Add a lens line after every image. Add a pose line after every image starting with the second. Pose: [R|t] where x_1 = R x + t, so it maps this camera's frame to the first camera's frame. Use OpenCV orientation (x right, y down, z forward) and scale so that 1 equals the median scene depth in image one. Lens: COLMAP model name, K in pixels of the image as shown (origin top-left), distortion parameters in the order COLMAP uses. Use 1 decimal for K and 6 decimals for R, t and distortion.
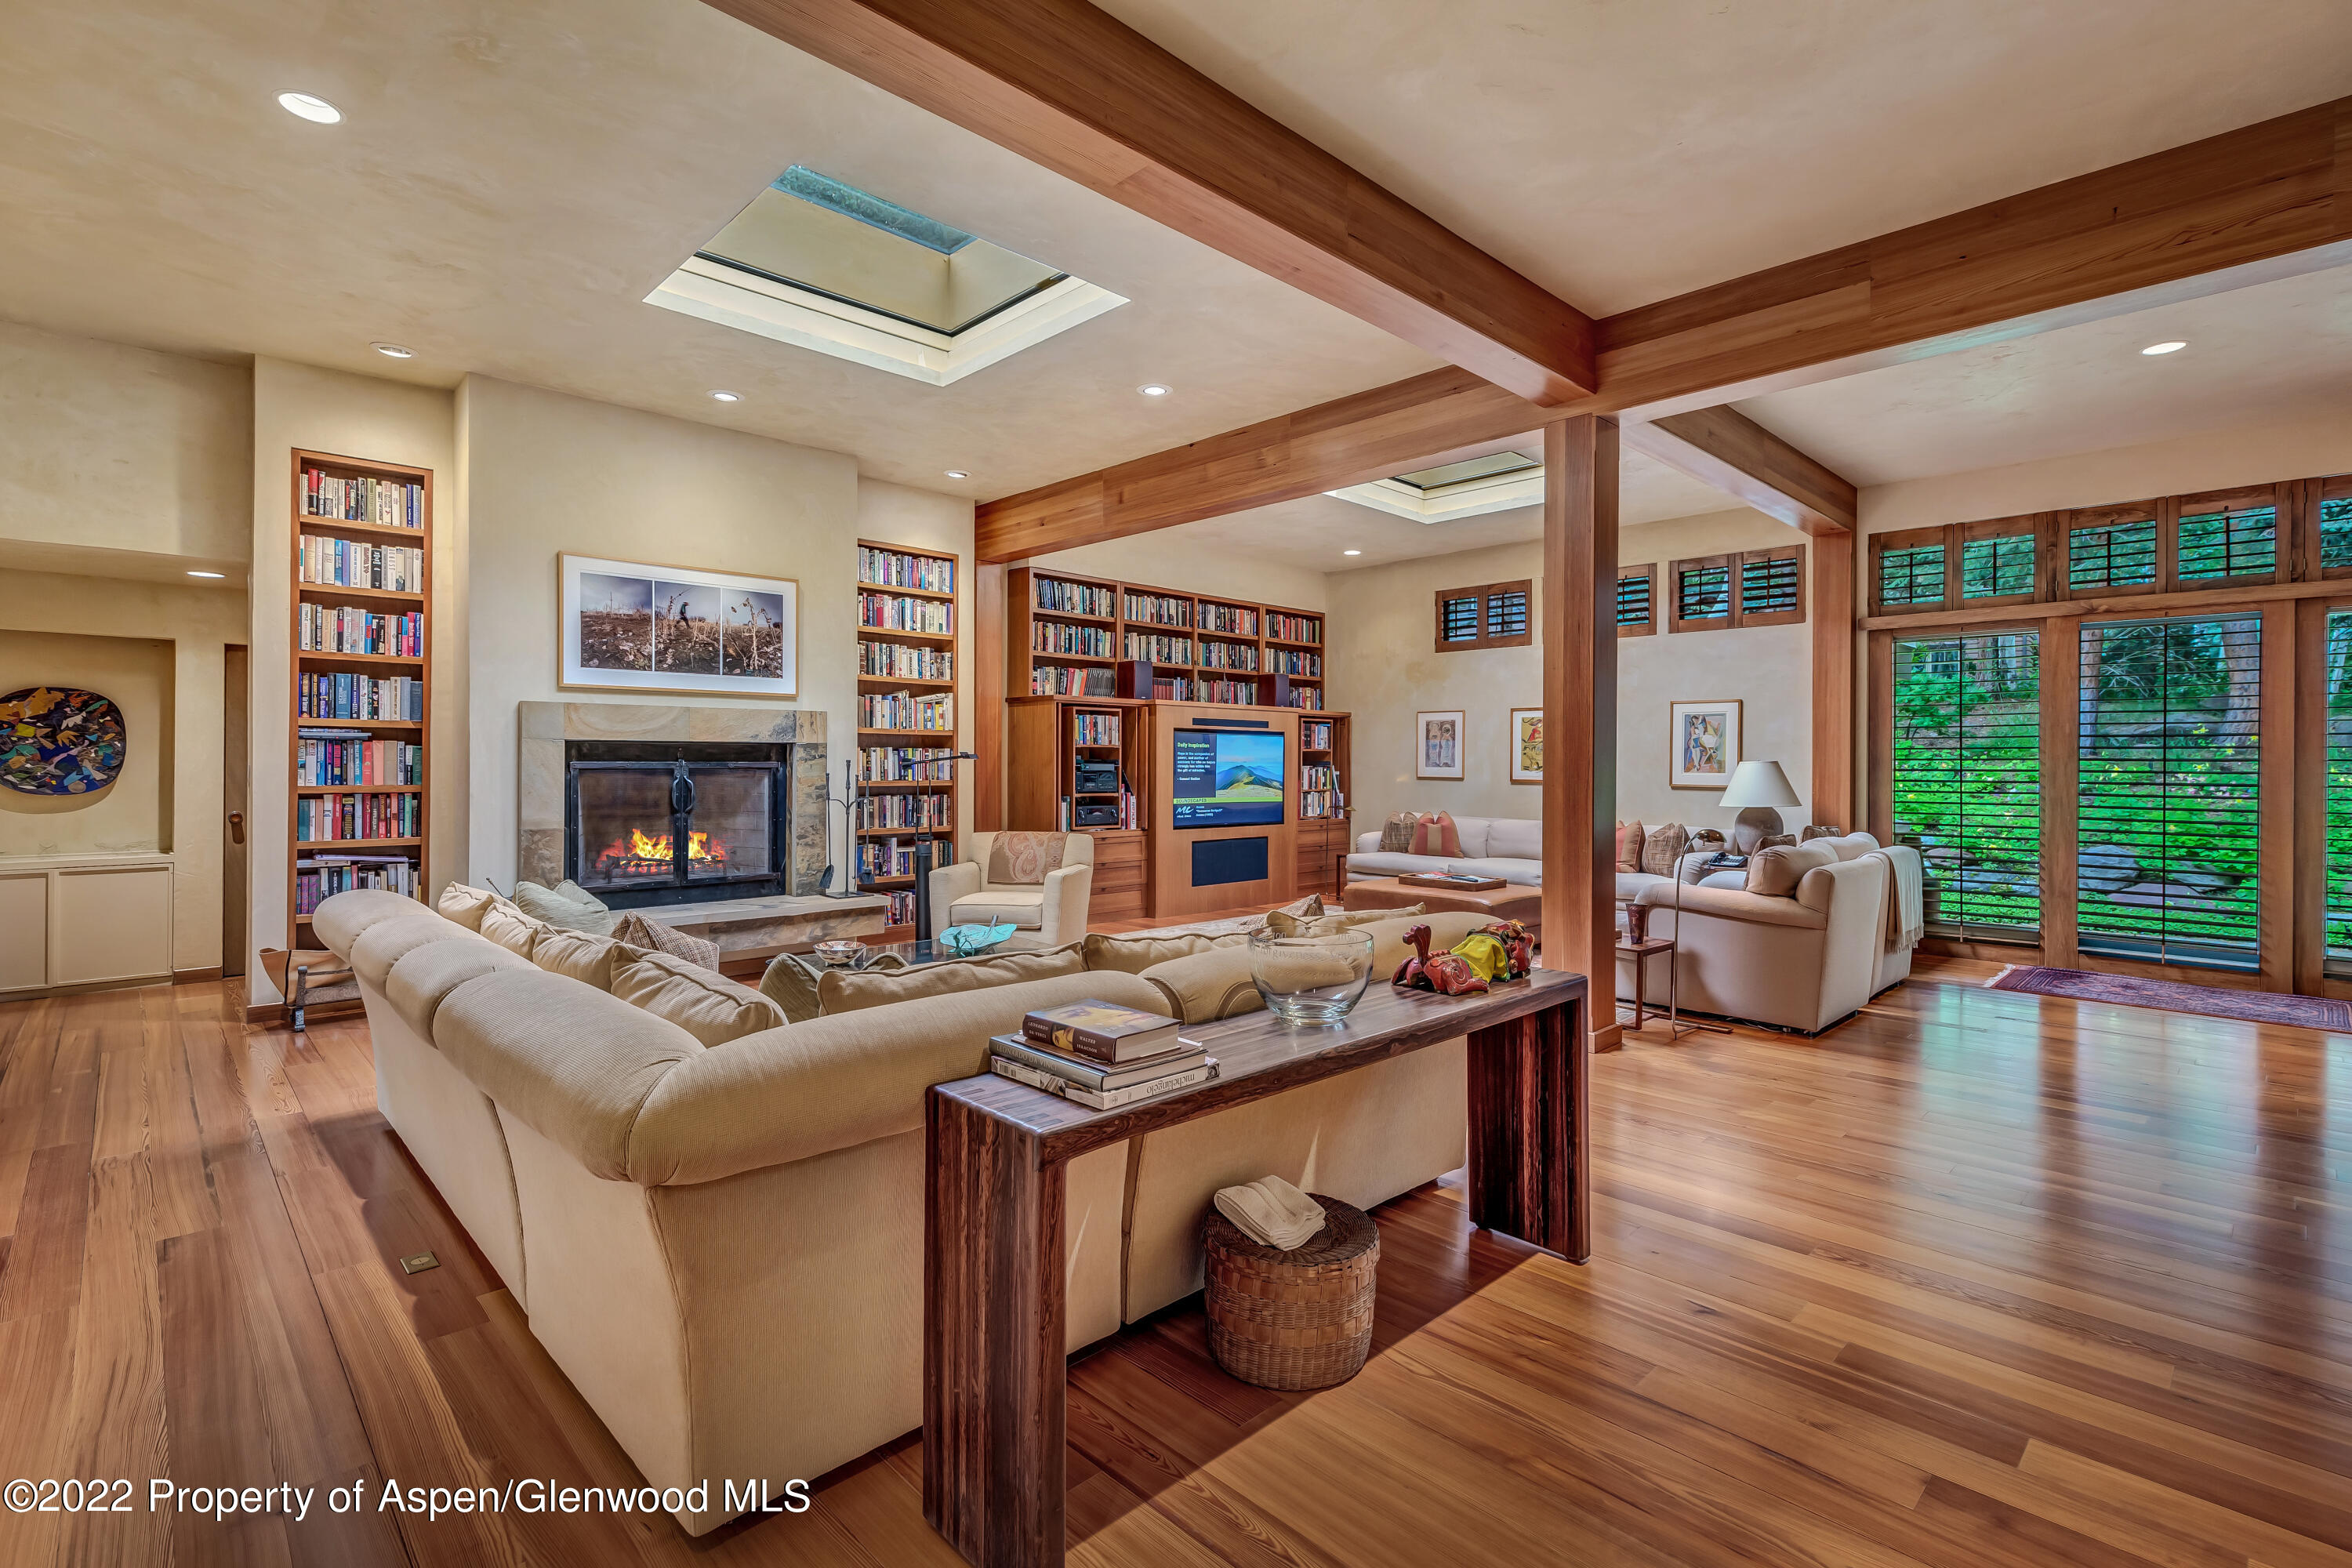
lens RADIAL K [[1088.0, 0, 1166.6], [0, 1088.0, 768.7], [0, 0, 1]] dist [-0.001410, -0.000569]
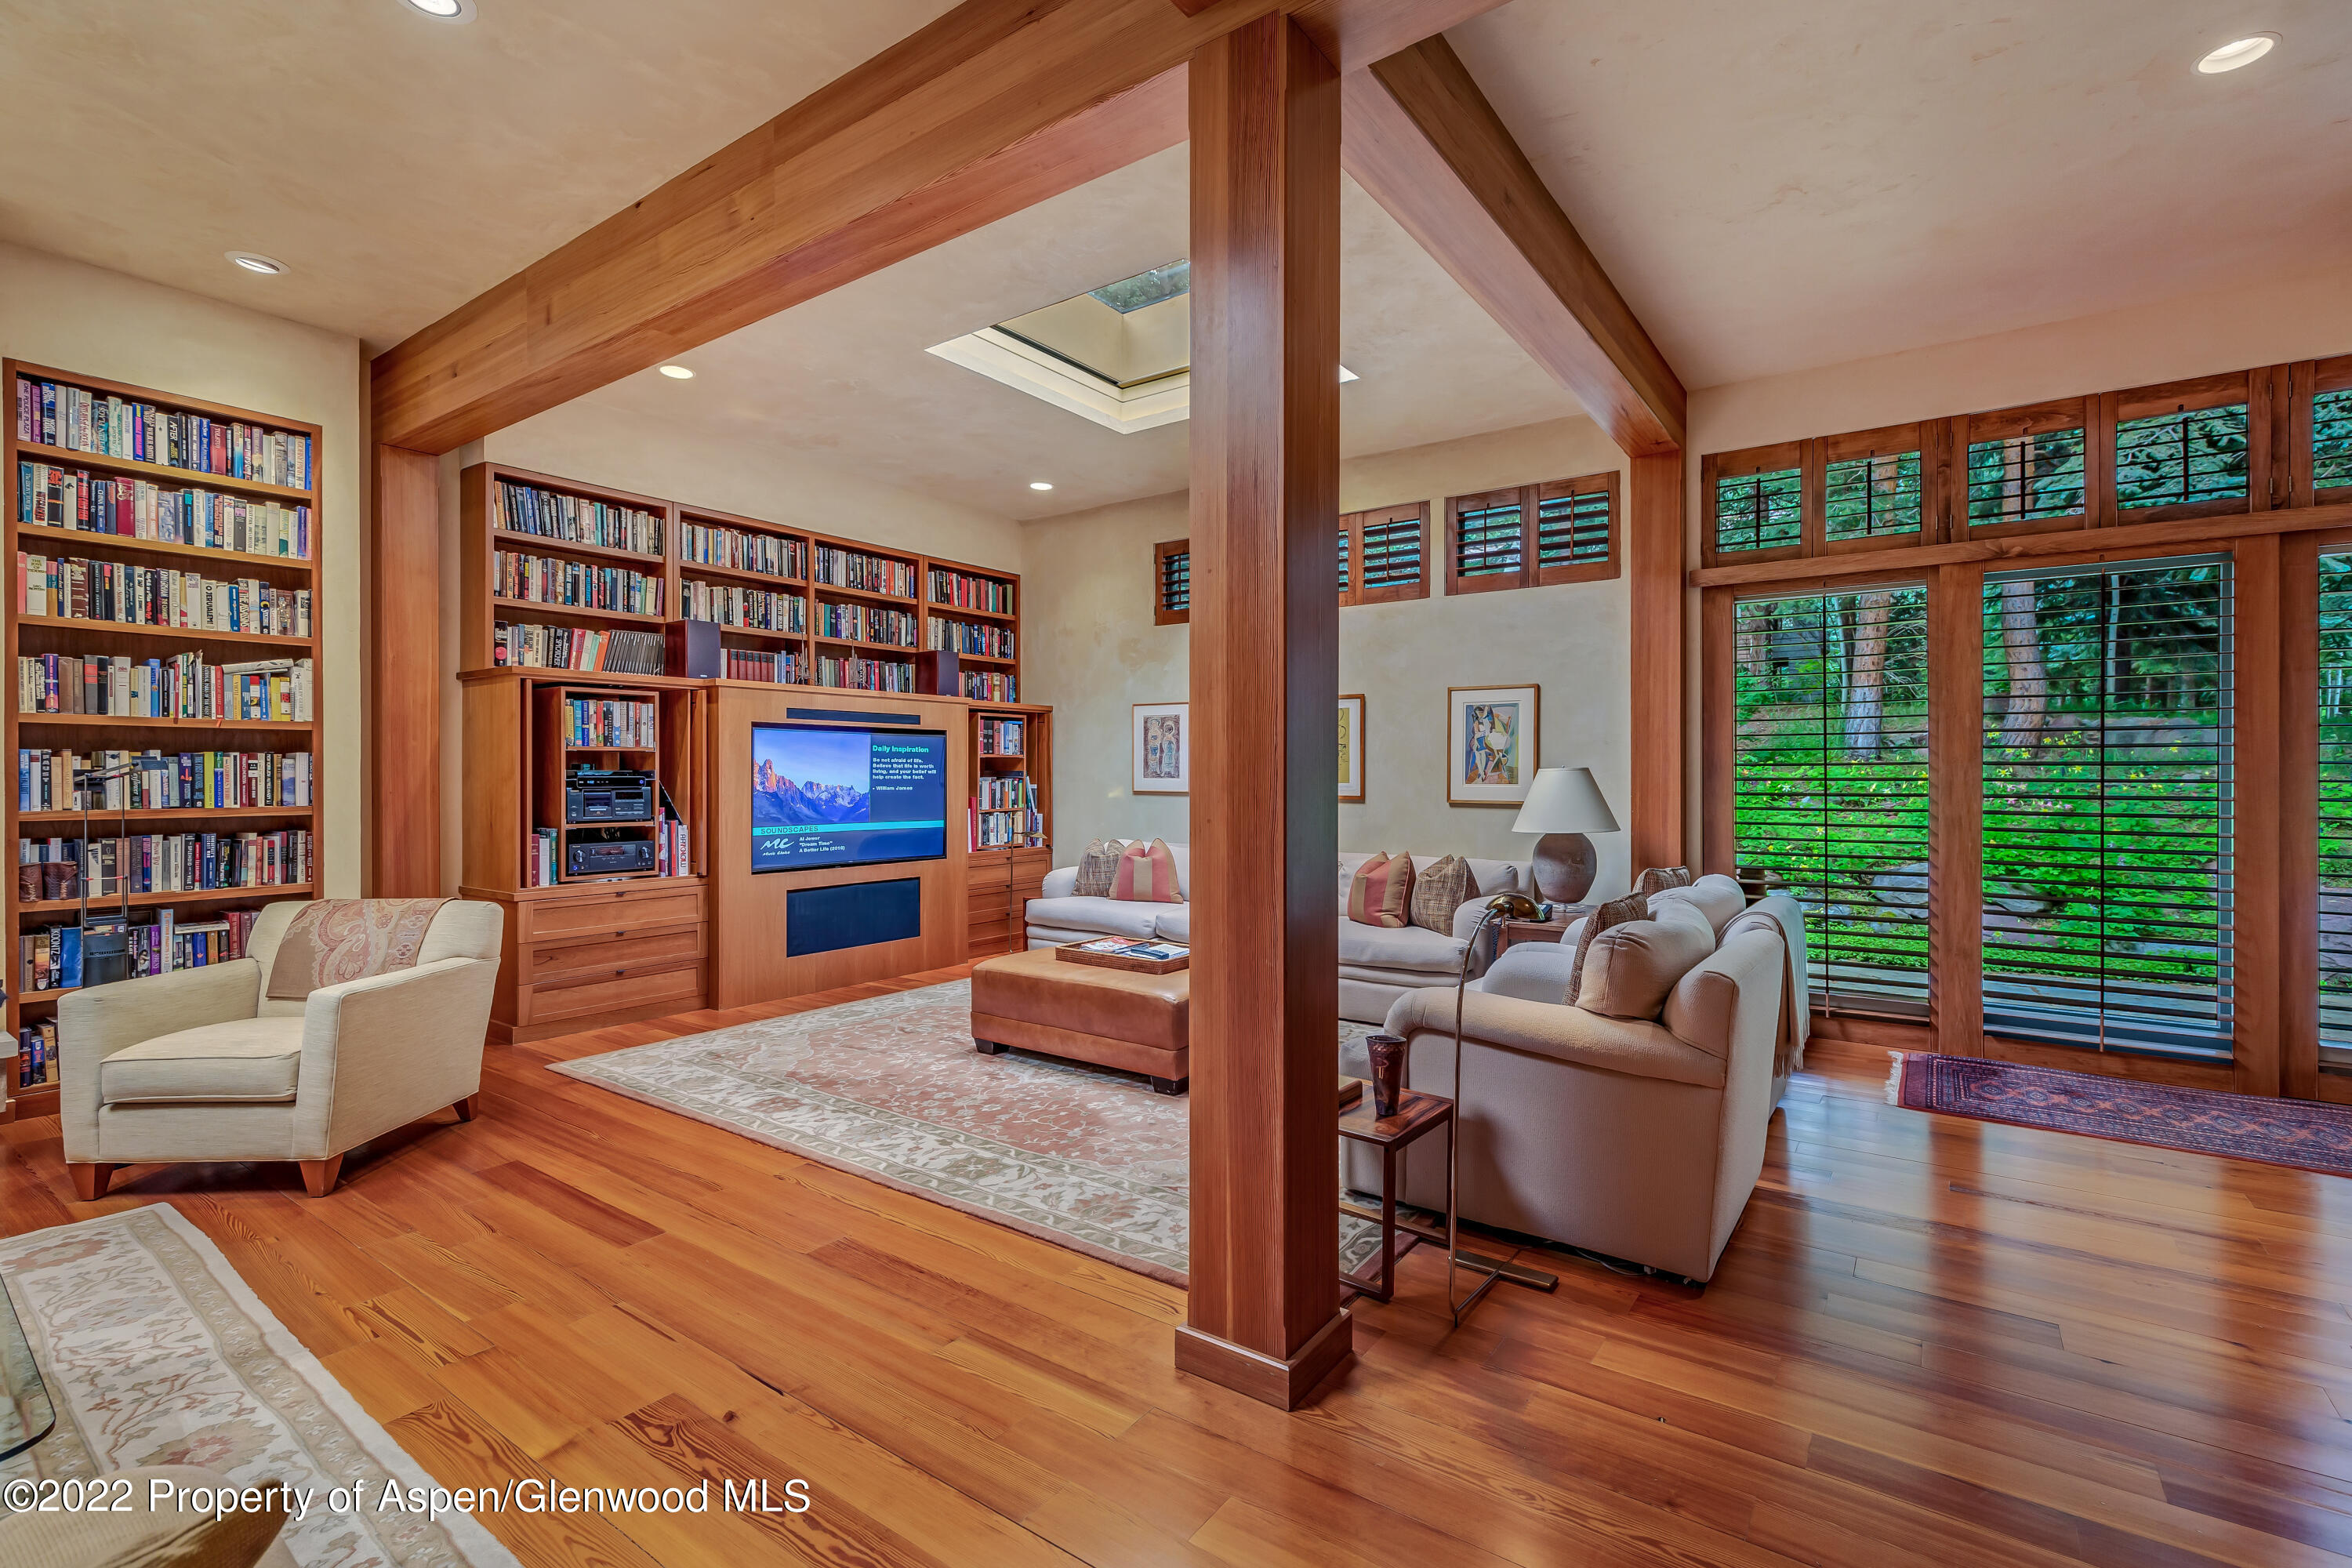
lens RADIAL K [[1069.5, 0, 1180.8], [0, 1069.5, 777.0], [0, 0, 1]] dist [-0.000082, -0.000029]
pose [[0.982780, -0.005895, 0.184685, 0.161792], [0.006100, 0.999981, -0.000540, -0.002146], [-0.184678, 0.001657, 0.982798, 0.343465]]
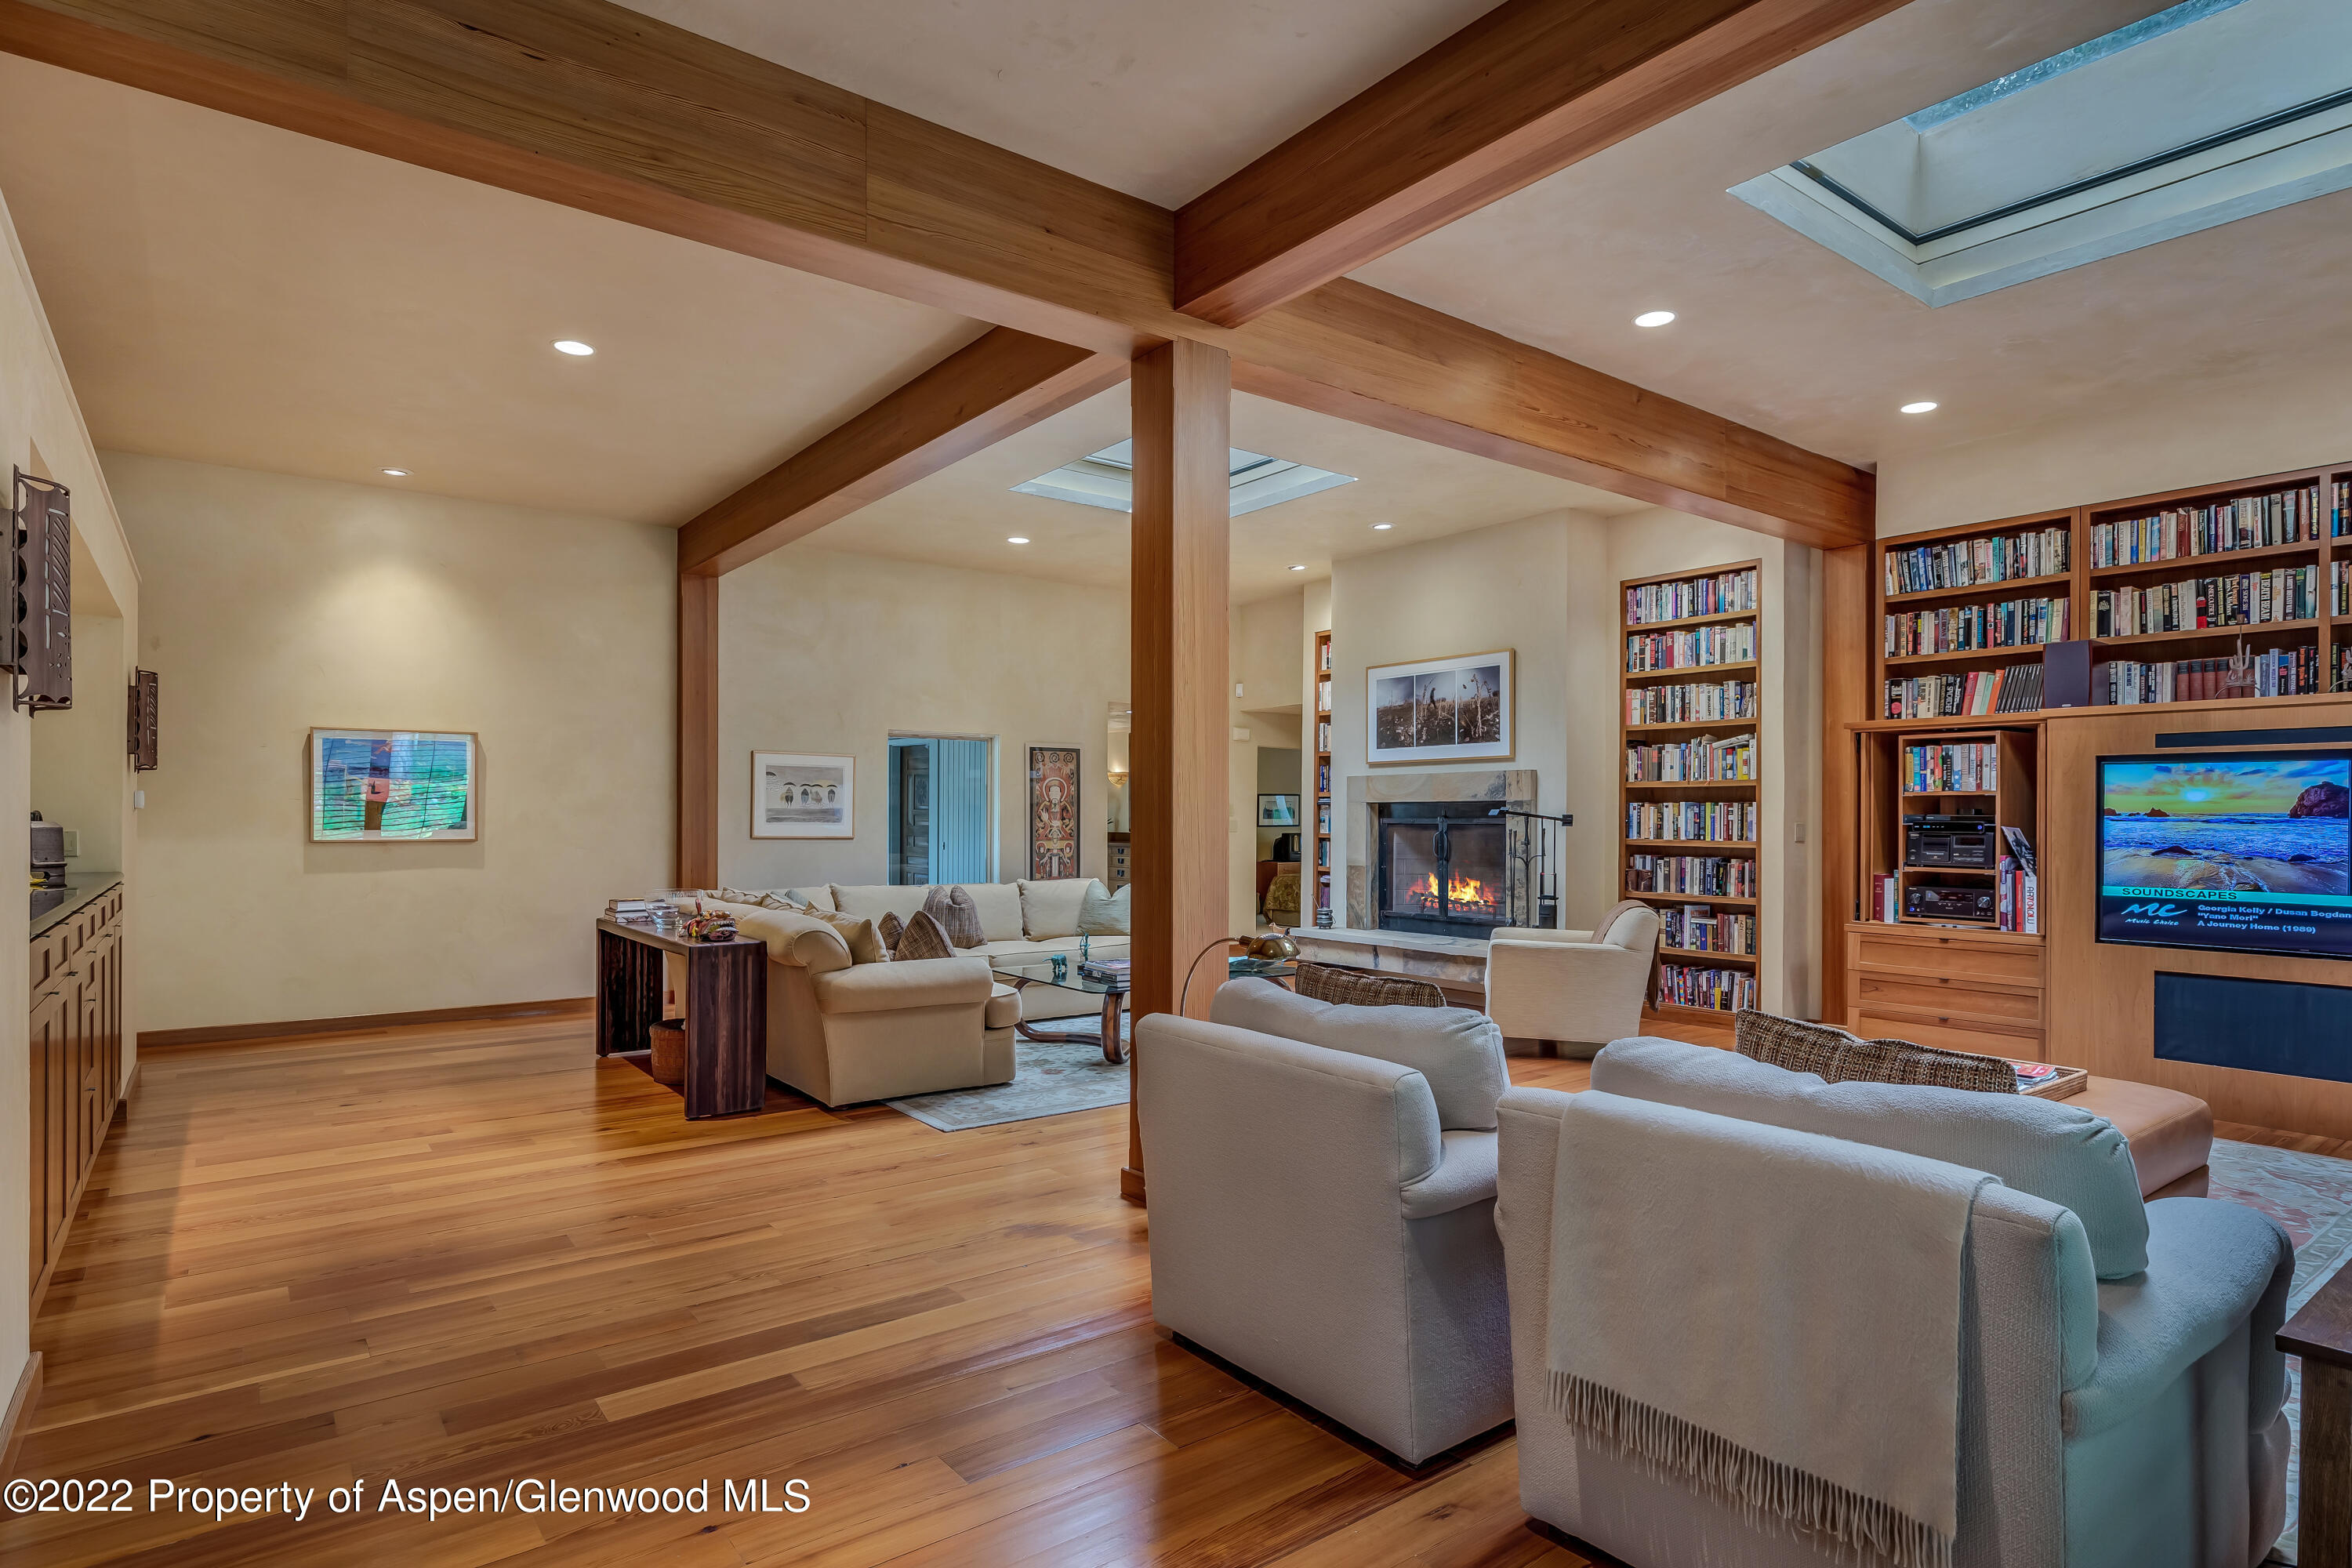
lens RADIAL K [[1242.9, 0, 1178.2], [0, 1242.9, 808.4], [0, 0, 1]] dist [0.000896, -0.000062]
pose [[-0.113724, -0.008682, -0.993474, 0.765168], [-0.006506, 0.999947, -0.007993, -0.003718], [0.993491, 0.005554, -0.113775, 0.686137]]
